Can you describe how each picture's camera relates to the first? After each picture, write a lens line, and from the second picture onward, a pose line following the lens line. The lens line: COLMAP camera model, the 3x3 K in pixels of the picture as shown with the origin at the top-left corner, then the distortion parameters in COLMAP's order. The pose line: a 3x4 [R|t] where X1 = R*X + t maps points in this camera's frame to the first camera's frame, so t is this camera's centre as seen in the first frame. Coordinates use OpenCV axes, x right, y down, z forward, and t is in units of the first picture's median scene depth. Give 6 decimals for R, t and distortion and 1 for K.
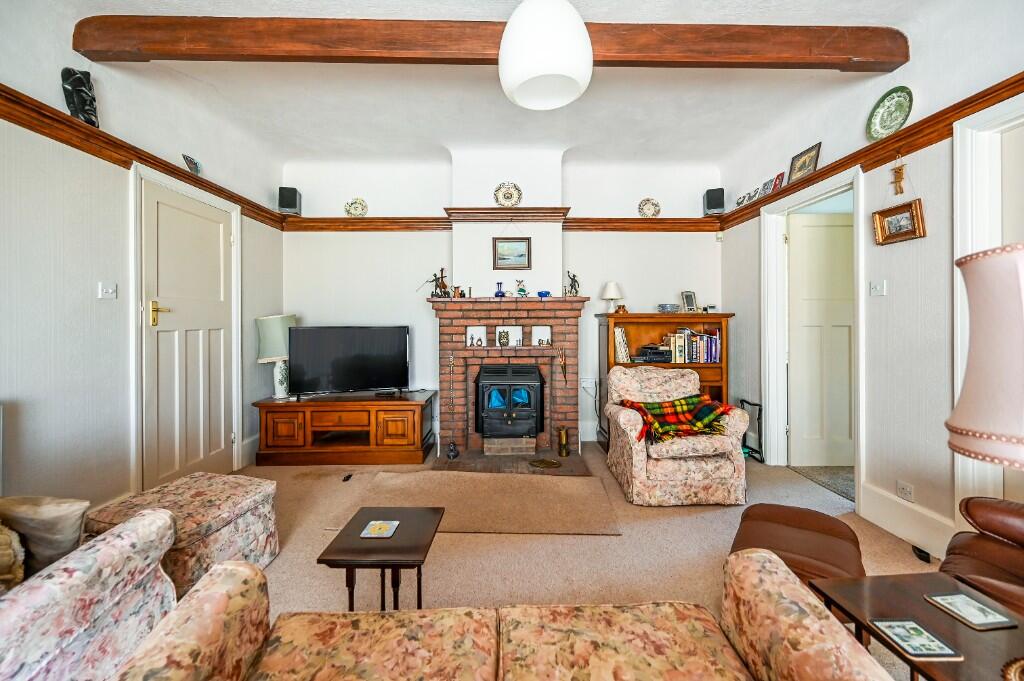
lens RADIAL K [[417.6, 0, 517.9], [0, 417.6, 320.2], [0, 0, 1]] dist [0.001400, 0.000015]
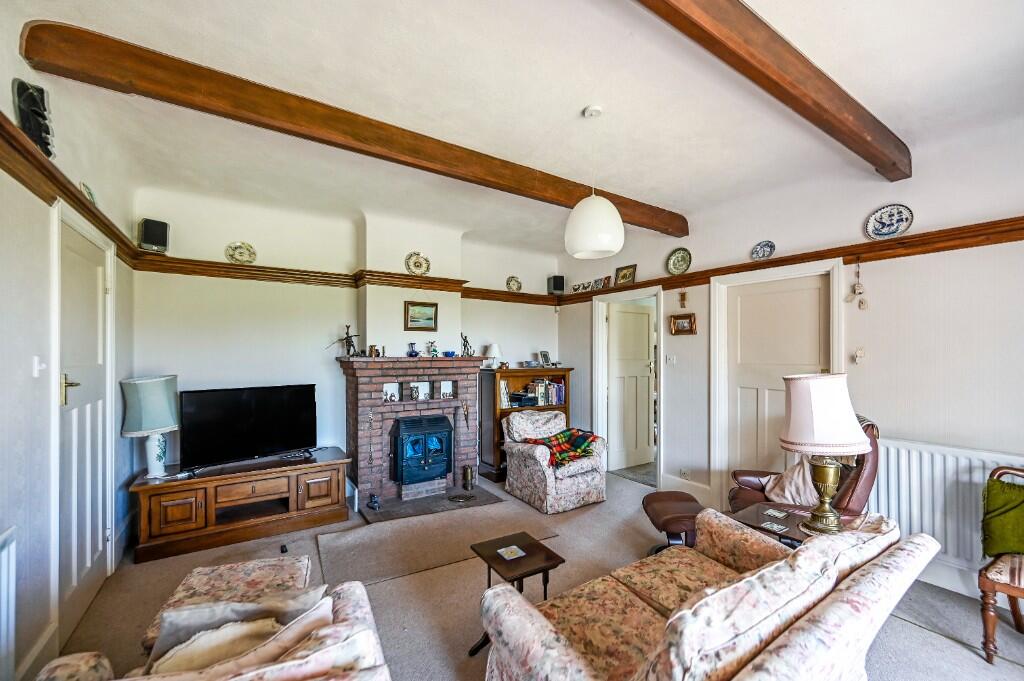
lens RADIAL K [[417.6, 0, 503.3], [0, 417.6, 349.6], [0, 0, 1]] dist [0.001400, 0.000015]
pose [[0.850376, 0.011494, 0.526050, -0.432834], [-0.007998, 0.999928, -0.008920, -0.065723], [-0.526114, 0.003378, 0.850407, -0.070189]]
